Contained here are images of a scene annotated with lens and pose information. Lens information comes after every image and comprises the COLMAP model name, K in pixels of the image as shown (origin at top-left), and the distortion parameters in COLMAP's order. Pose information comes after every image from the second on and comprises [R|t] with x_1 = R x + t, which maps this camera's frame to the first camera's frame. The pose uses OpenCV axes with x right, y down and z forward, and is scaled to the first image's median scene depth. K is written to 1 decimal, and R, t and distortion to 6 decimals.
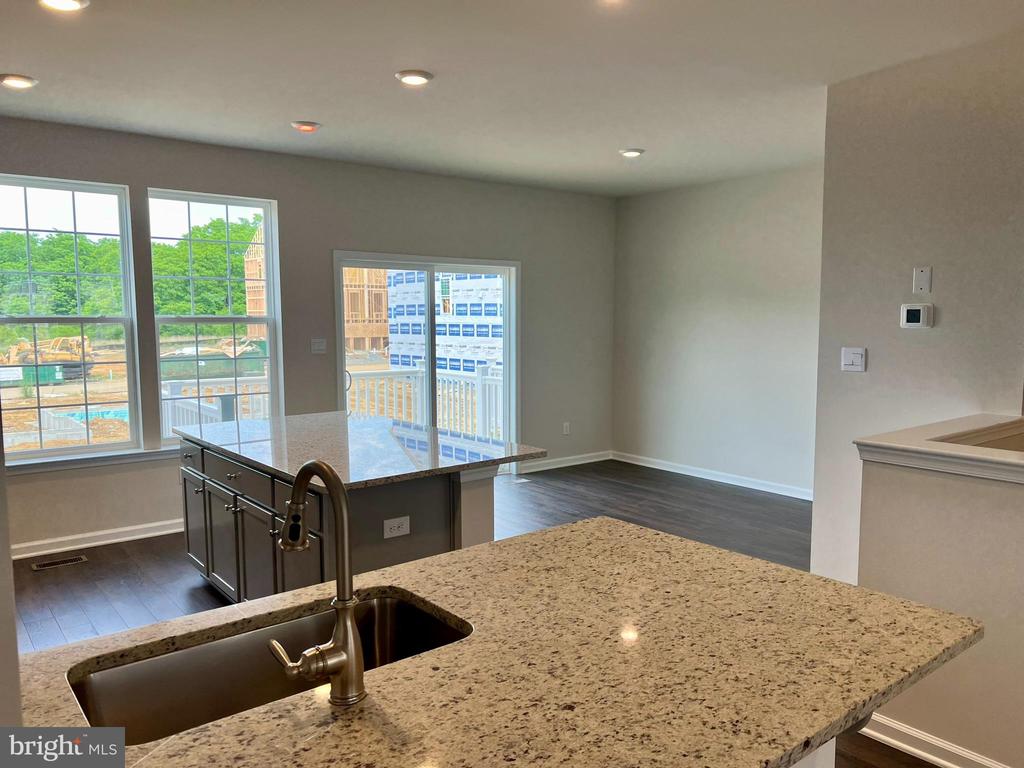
lens RADIAL K [[763.0, 0, 525.5], [0, 763.0, 384.4], [0, 0, 1]] dist [0.093510, -0.117574]
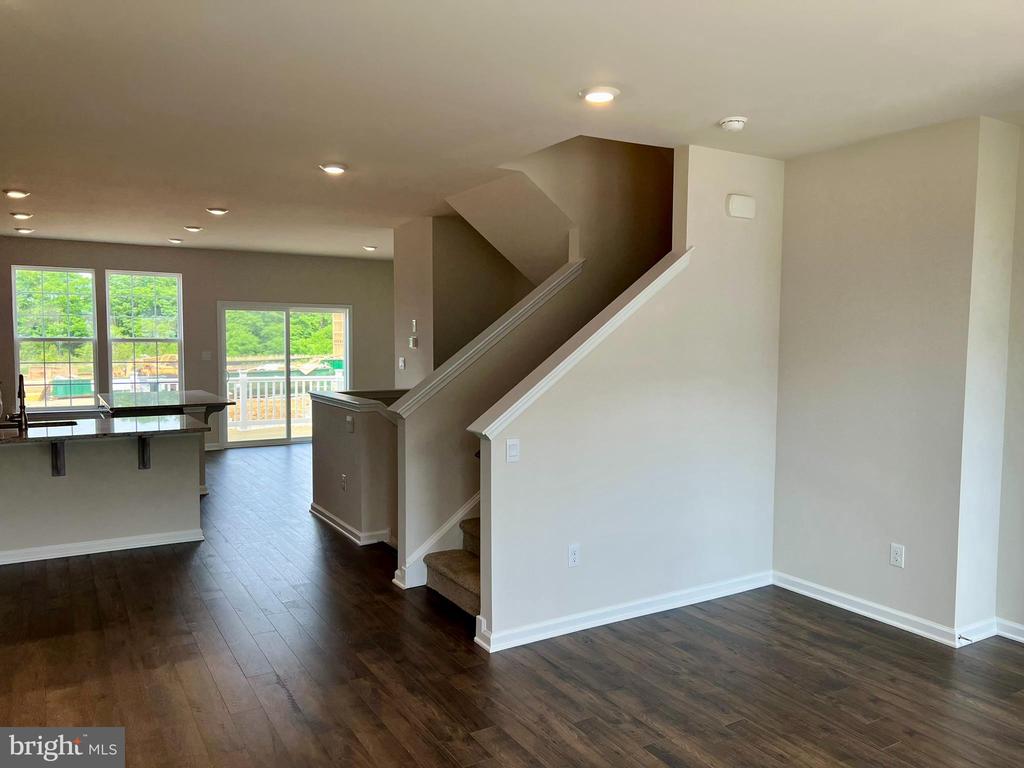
lens RADIAL K [[763.0, 0, 525.5], [0, 763.0, 384.4], [0, 0, 1]] dist [0.093510, -0.117574]
pose [[0.991695, 0.017108, -0.127469, 0.662824], [-0.020823, 0.999395, -0.027871, 0.046919], [0.126915, 0.030294, 0.991451, -0.624889]]
